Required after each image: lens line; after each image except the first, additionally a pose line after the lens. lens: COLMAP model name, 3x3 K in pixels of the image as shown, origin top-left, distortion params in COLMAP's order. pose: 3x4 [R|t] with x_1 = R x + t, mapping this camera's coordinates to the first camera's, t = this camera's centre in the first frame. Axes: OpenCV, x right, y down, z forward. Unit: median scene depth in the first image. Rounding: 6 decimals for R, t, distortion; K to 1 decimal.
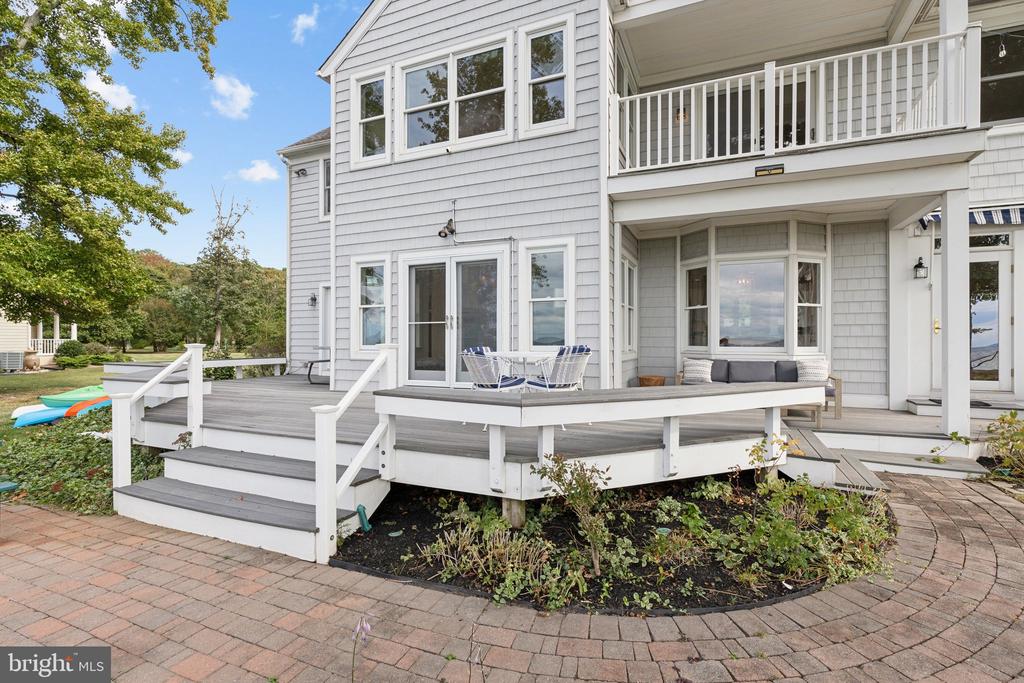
lens RADIAL K [[486.1, 0, 510.8], [0, 486.1, 337.4], [0, 0, 1]] dist [-0.005088, 0.000438]
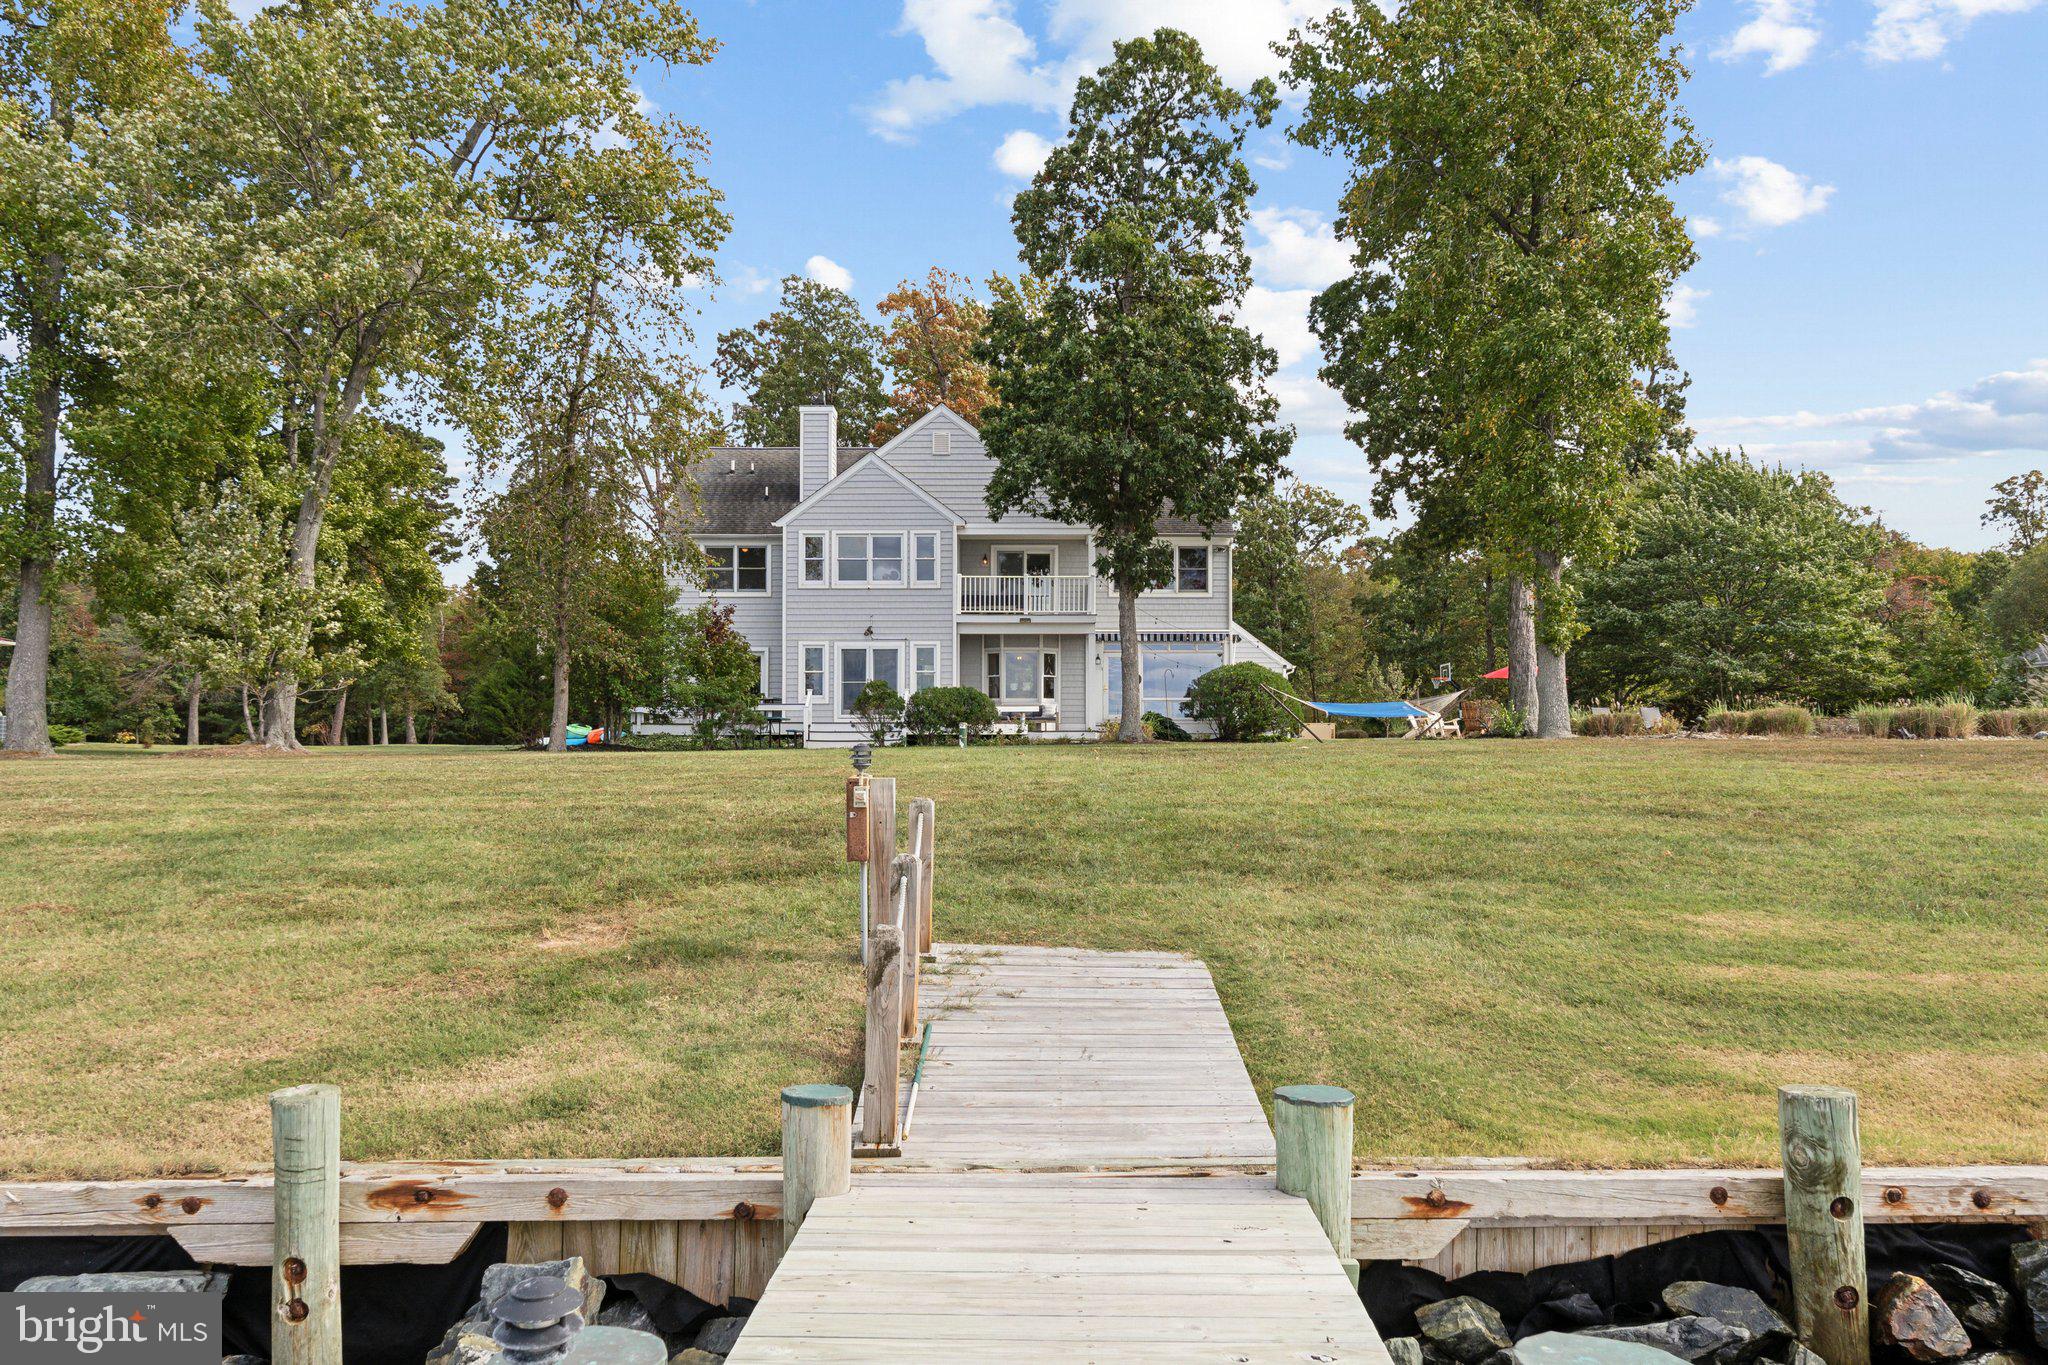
lens RADIAL K [[1757.0, 0, 1026.5], [0, 1757.0, 679.0], [0, 0, 1]] dist [0.014873, 0.002969]
pose [[0.914535, 0.018361, 0.404090, -2.256726], [-0.002949, 0.999245, -0.038730, 0.210749], [-0.404496, 0.034228, 0.913899, -5.275266]]
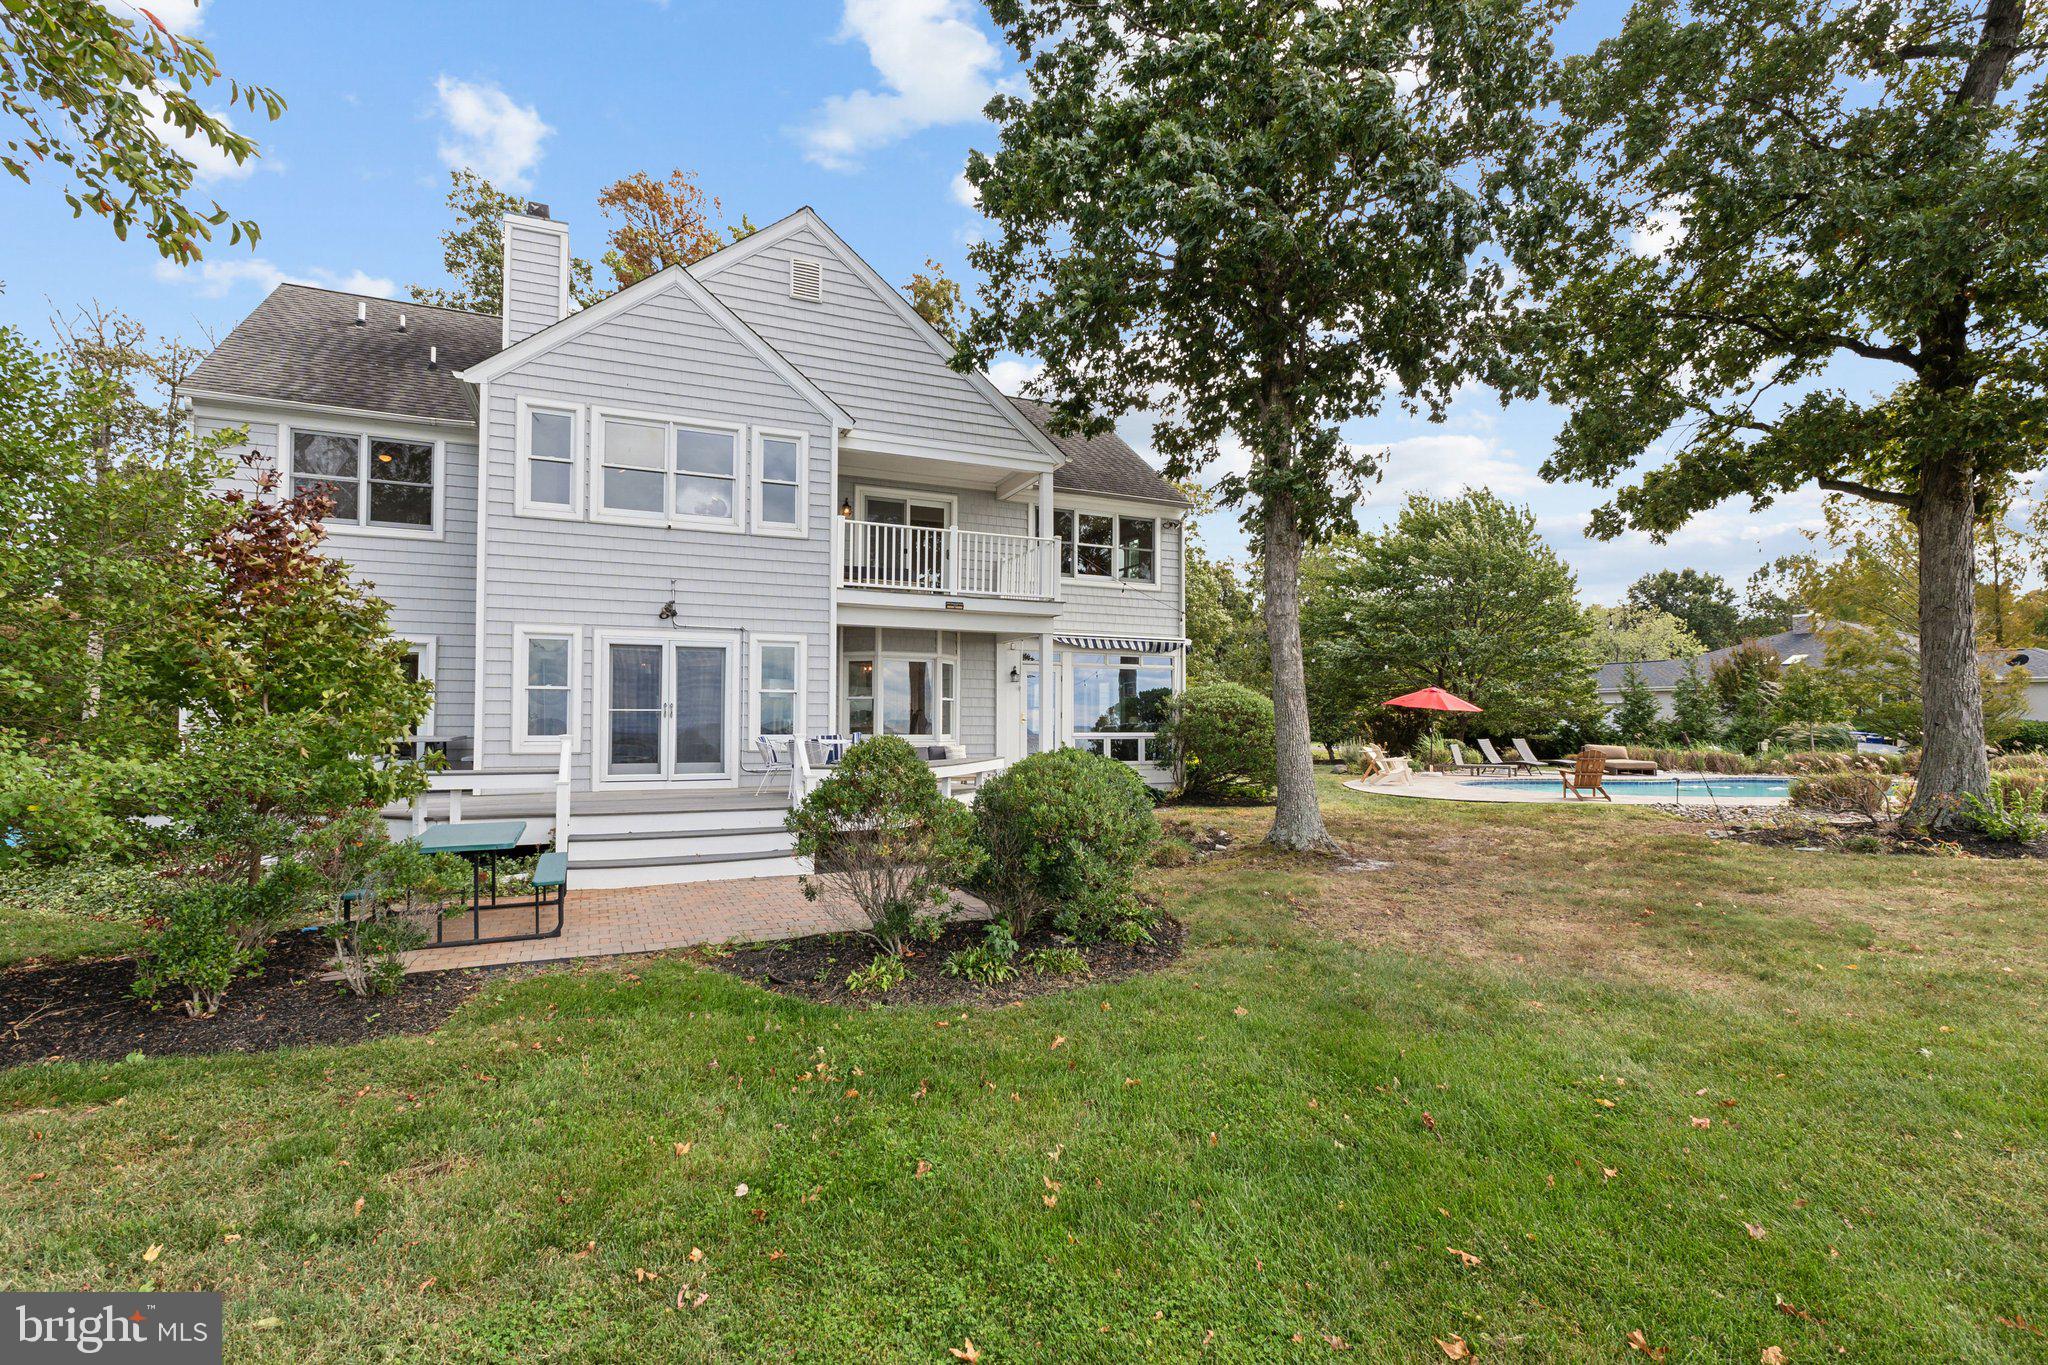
lens RADIAL K [[964.6, 0, 1019.0], [0, 964.6, 686.1], [0, 0, 1]] dist [-0.004820, 0.000516]
pose [[0.668214, 0.030577, 0.743341, -1.051396], [-0.006380, 0.999354, -0.035373, -0.017236], [-0.743942, 0.018895, 0.667977, -0.730535]]
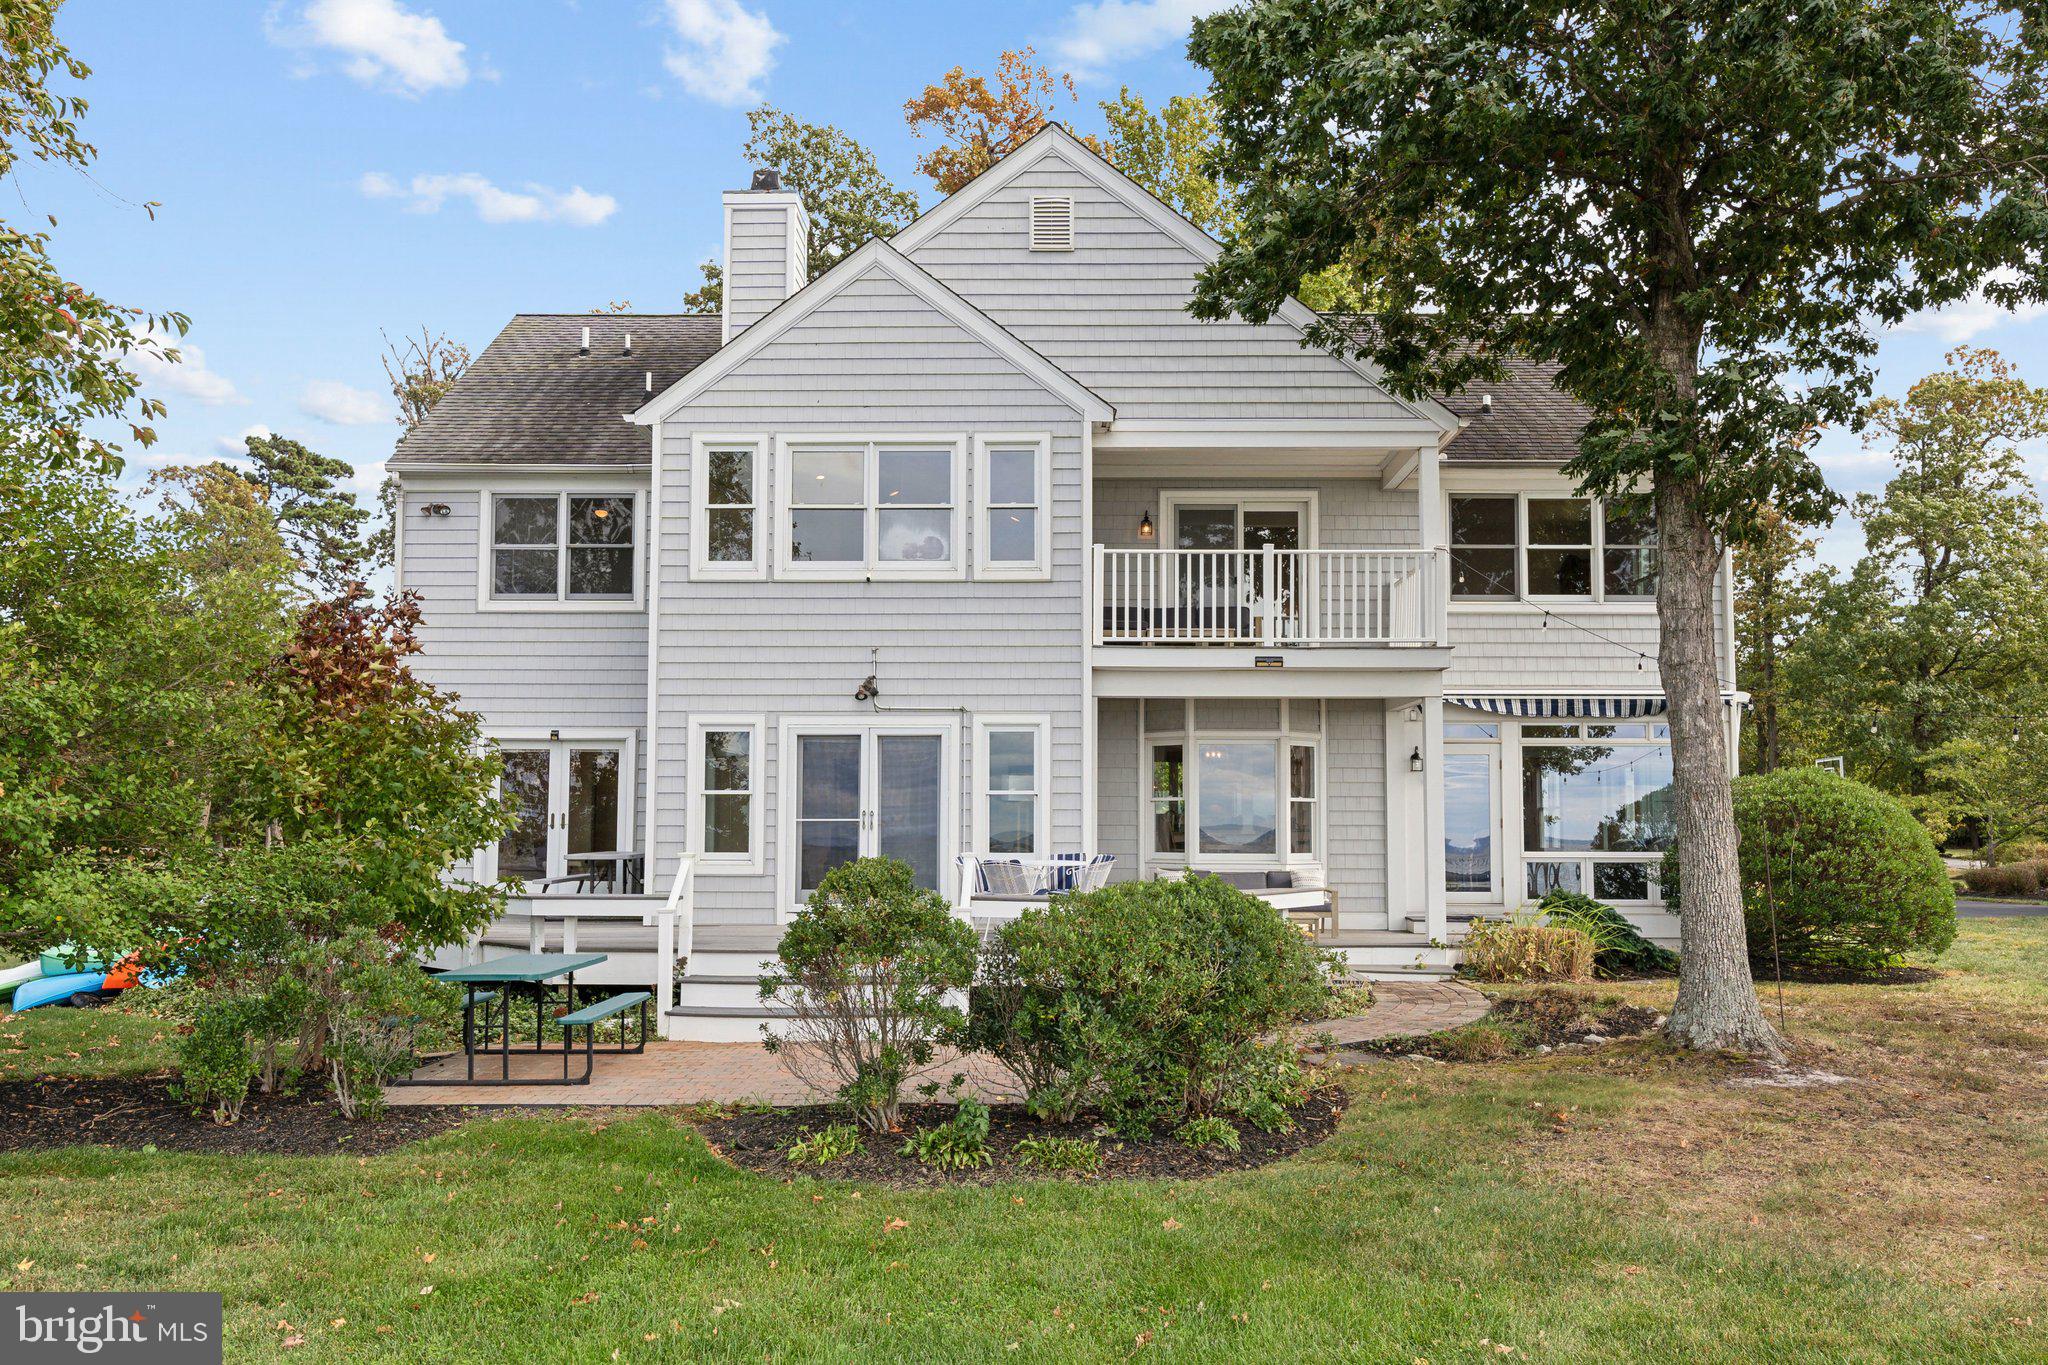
lens RADIAL K [[1590.6, 0, 1025.4], [0, 1590.6, 702.3], [0, 0, 1]] dist [0.004080, -0.007827]
pose [[0.920634, 0.033094, 0.389022, -0.823112], [-0.004592, 0.997250, -0.073969, -0.032484], [-0.390400, 0.066312, 0.918254, -1.226792]]
